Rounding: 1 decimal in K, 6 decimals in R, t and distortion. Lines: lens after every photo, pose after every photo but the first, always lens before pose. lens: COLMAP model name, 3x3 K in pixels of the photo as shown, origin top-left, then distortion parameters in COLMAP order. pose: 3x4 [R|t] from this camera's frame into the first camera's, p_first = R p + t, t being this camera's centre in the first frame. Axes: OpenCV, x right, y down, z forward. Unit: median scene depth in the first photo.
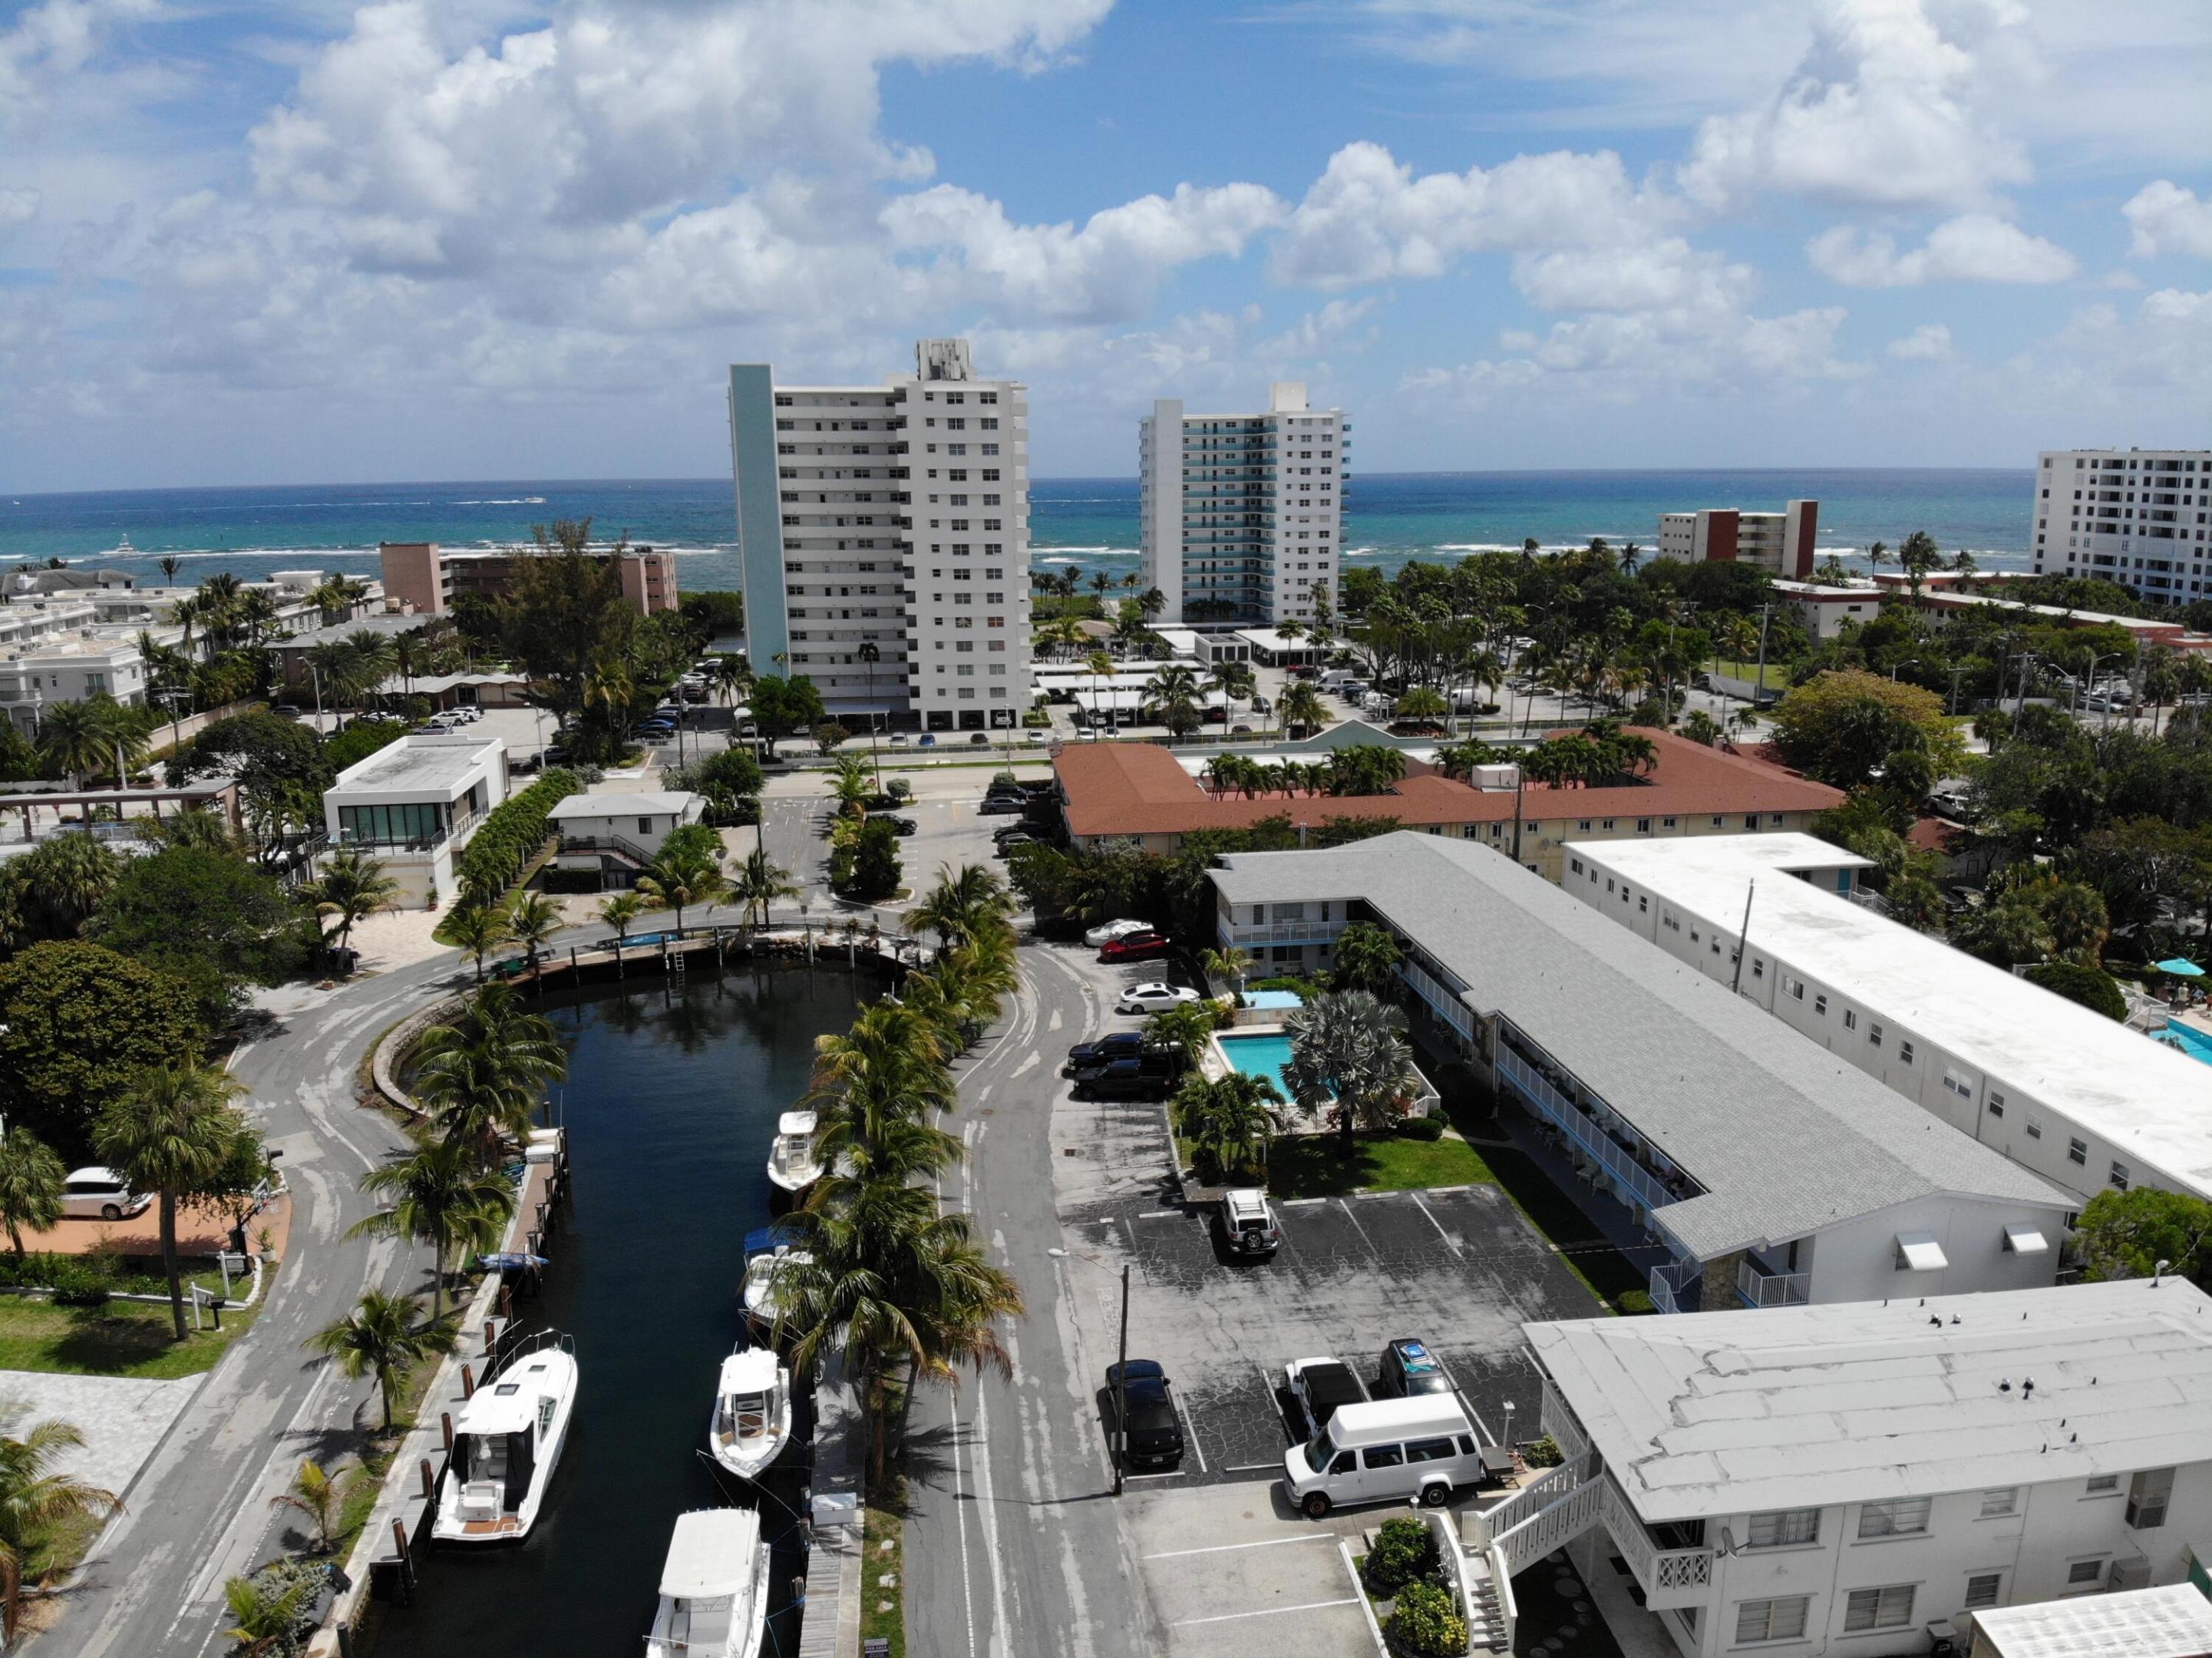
lens RADIAL K [[1631.9, 0, 1106.8], [0, 1631.9, 836.8], [0, 0, 1]] dist [0.087881, -0.202412]
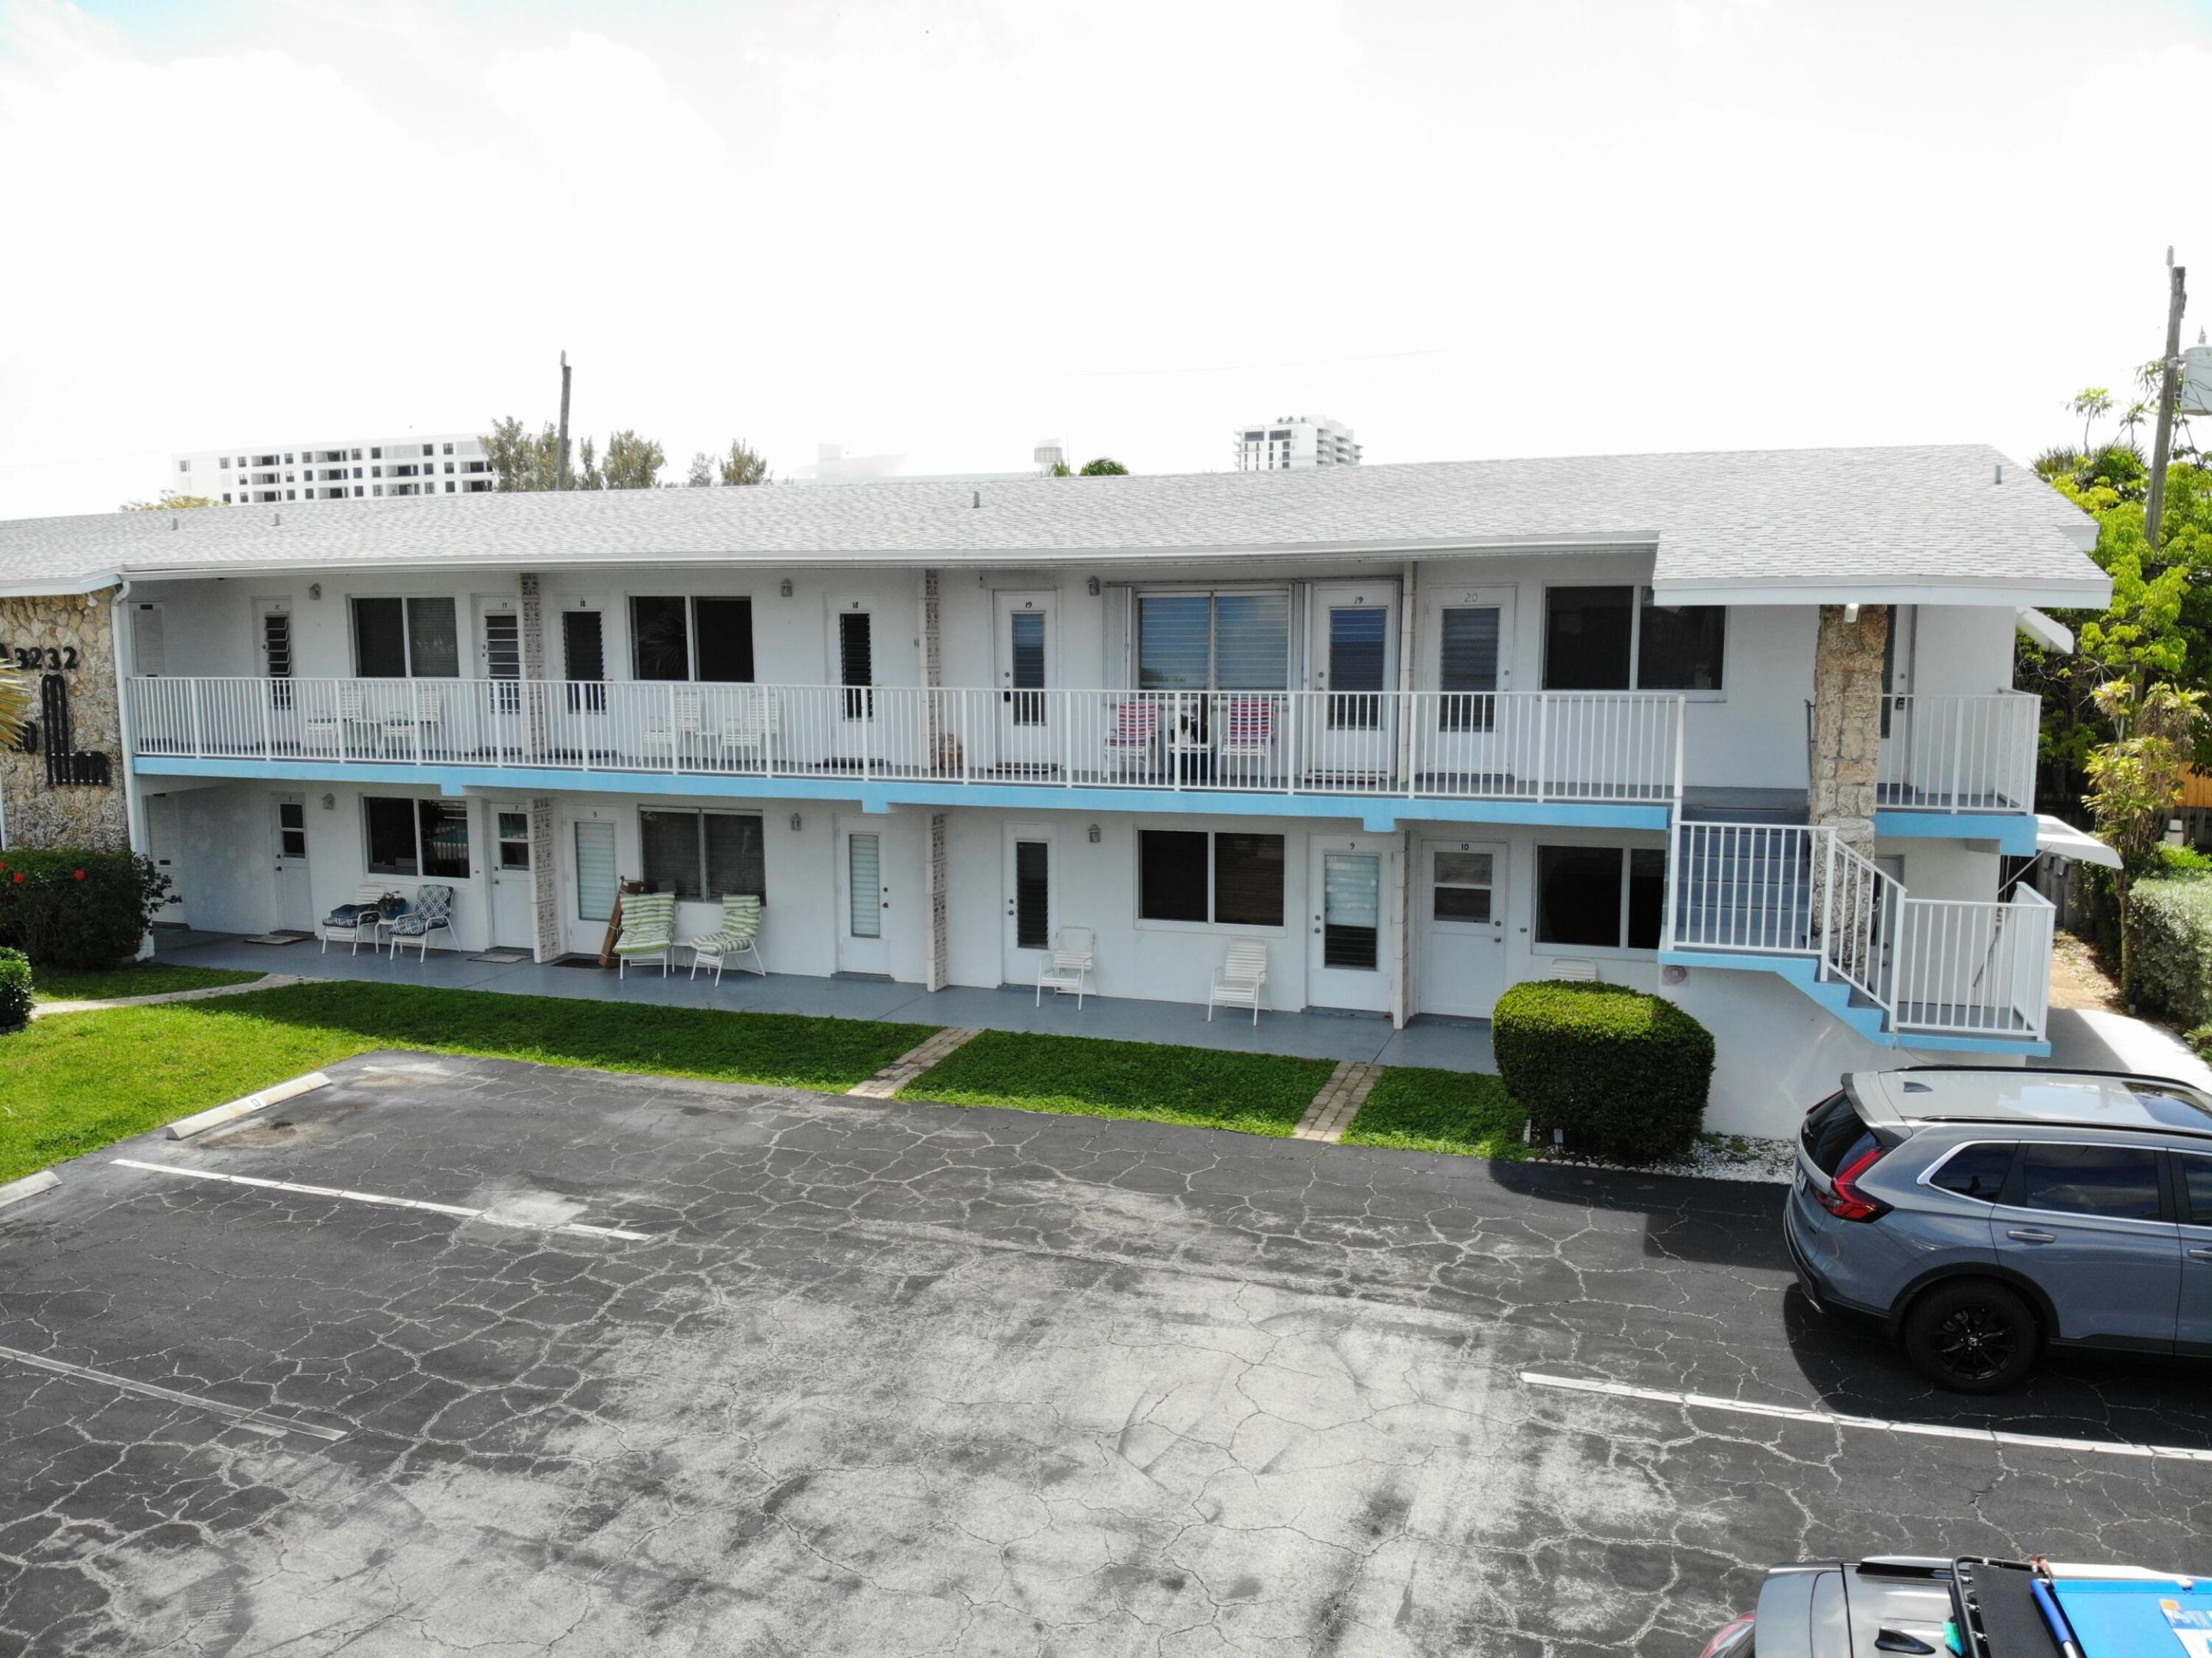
lens RADIAL K [[1597.5, 0, 1106.0], [0, 1597.5, 829.0], [0, 0, 1]] dist [0.093643, -0.214741]
pose [[0.456181, -0.102017, 0.884020, 0.040922], [0.195035, 0.980716, 0.012532, 0.123777], [-0.868251, 0.166698, 0.467281, 0.490046]]
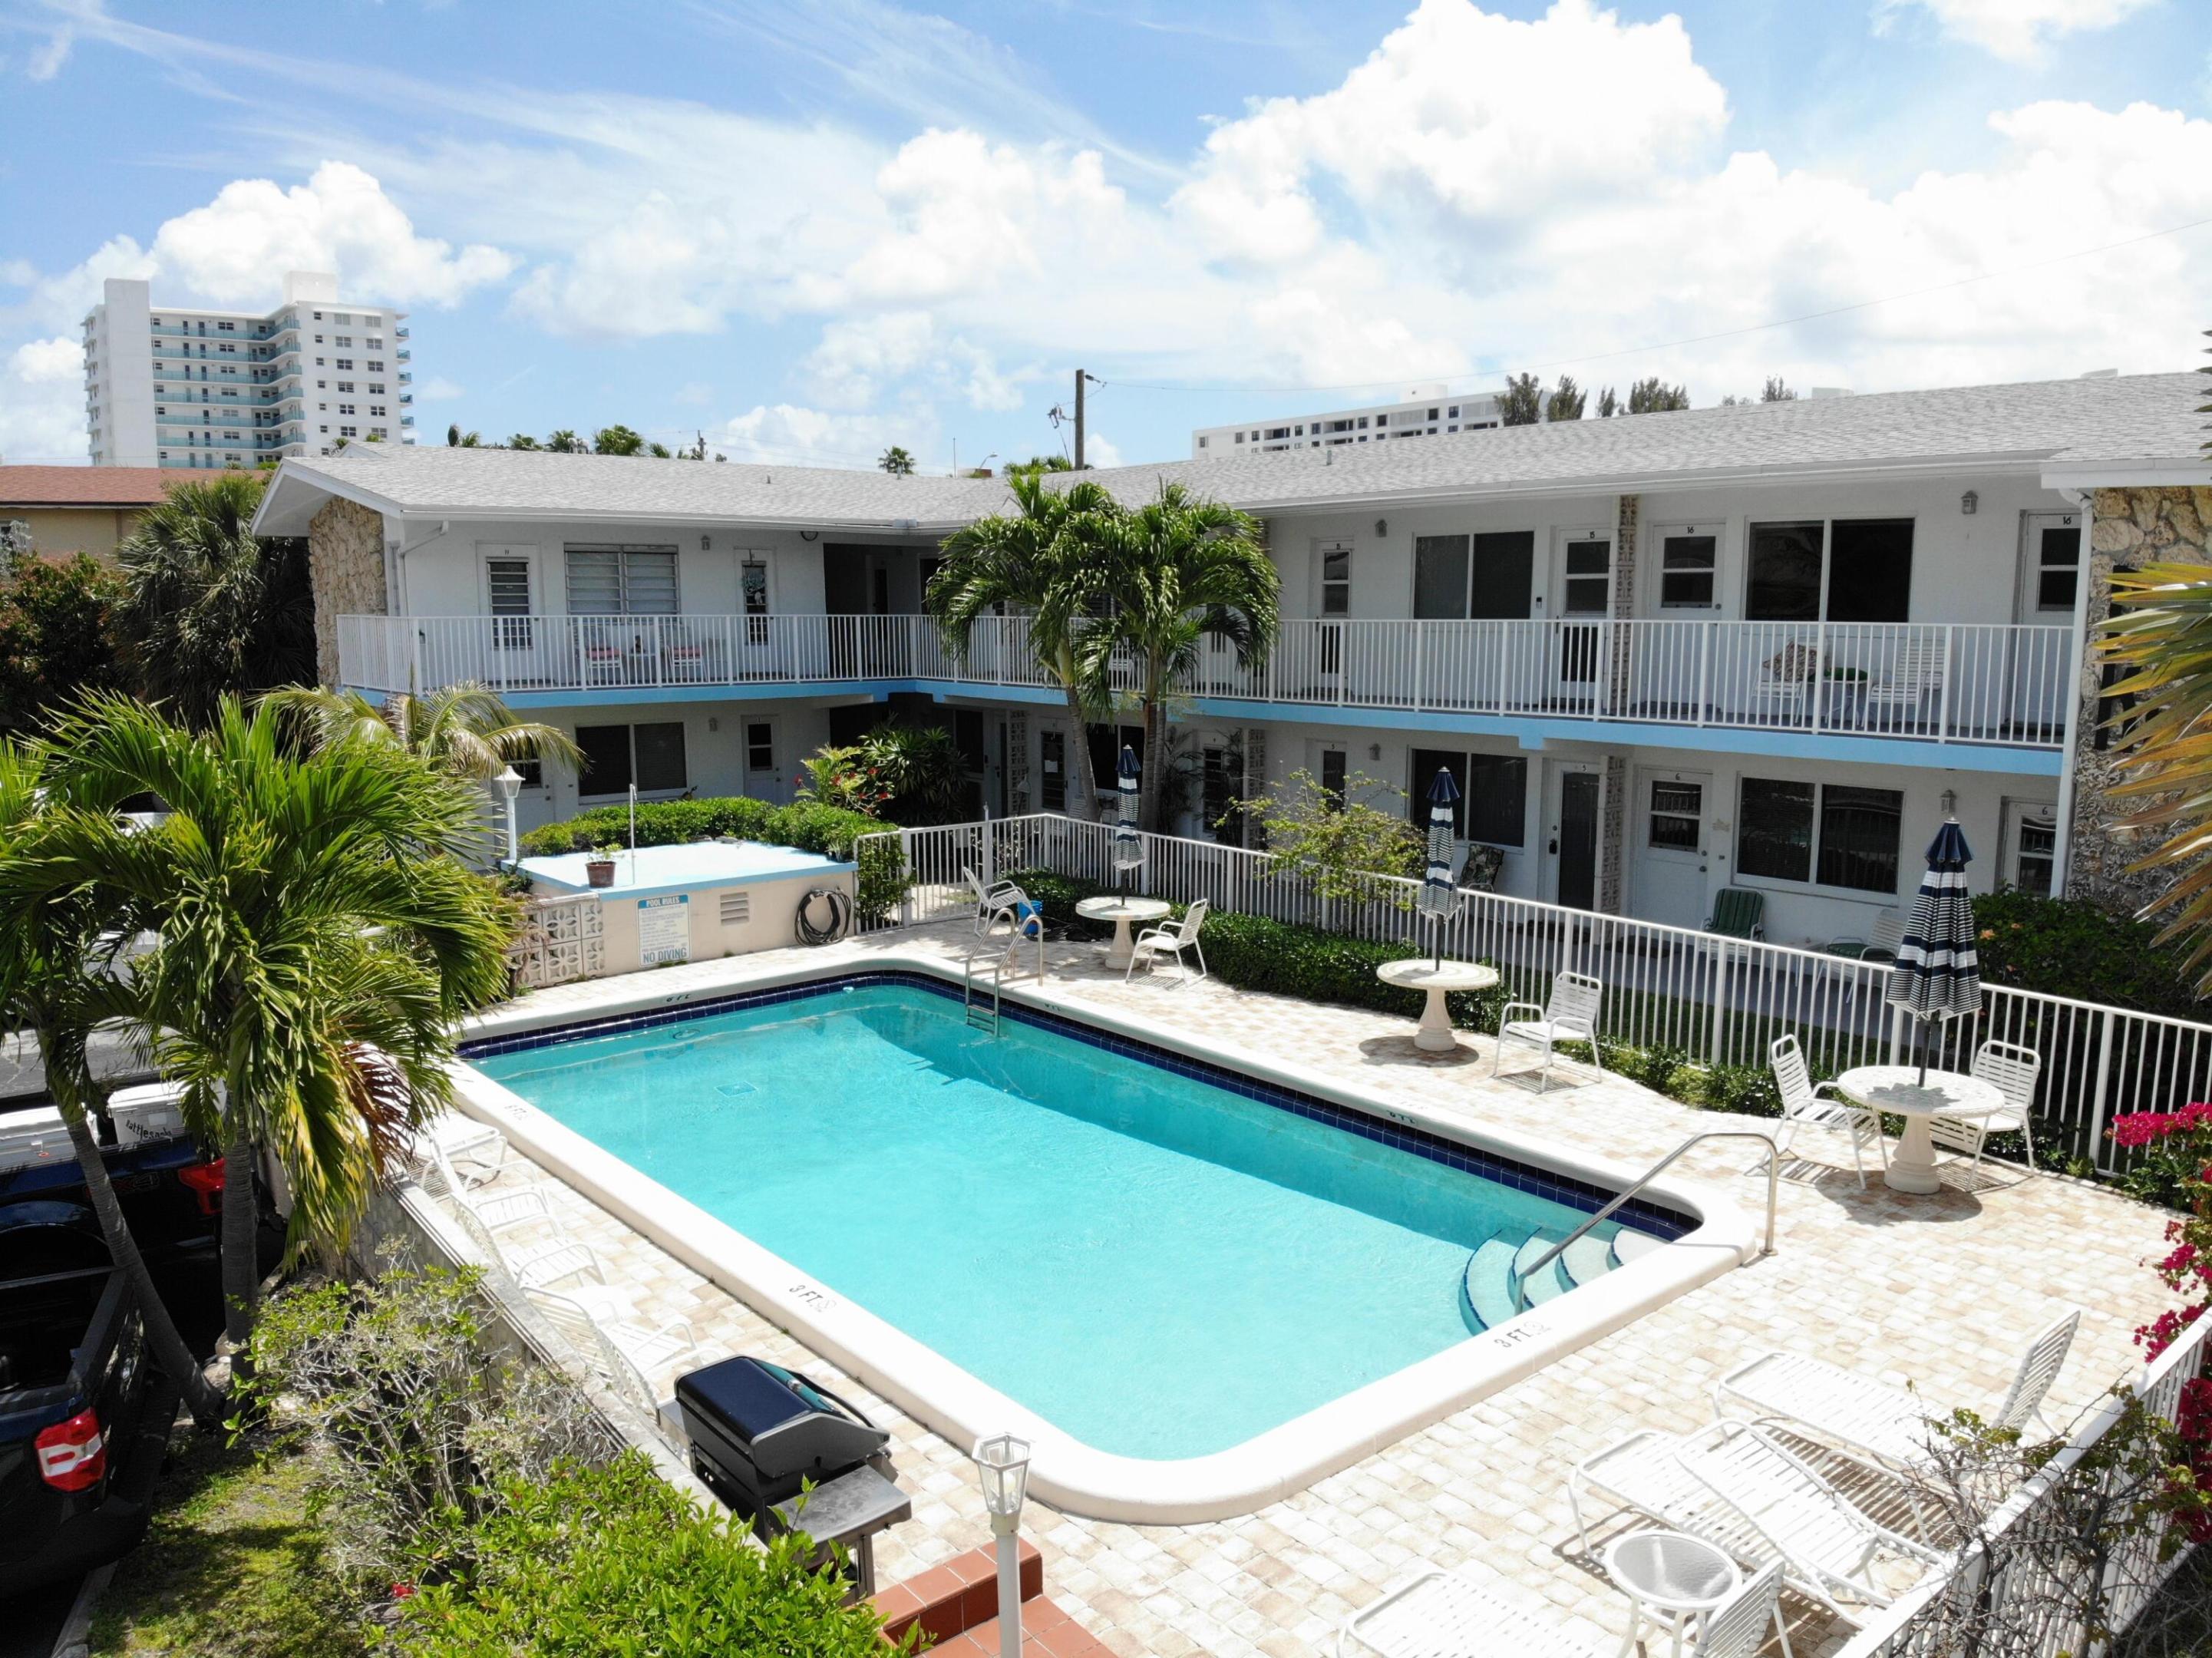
lens RADIAL K [[1594.4, 0, 1107.7], [0, 1594.4, 870.8], [0, 0, 1]] dist [0.113722, -0.244466]
pose [[0.843047, -0.078738, 0.532045, 0.029845], [0.108694, 0.993757, -0.025162, 0.091785], [-0.526742, 0.079043, 0.846342, 0.646364]]
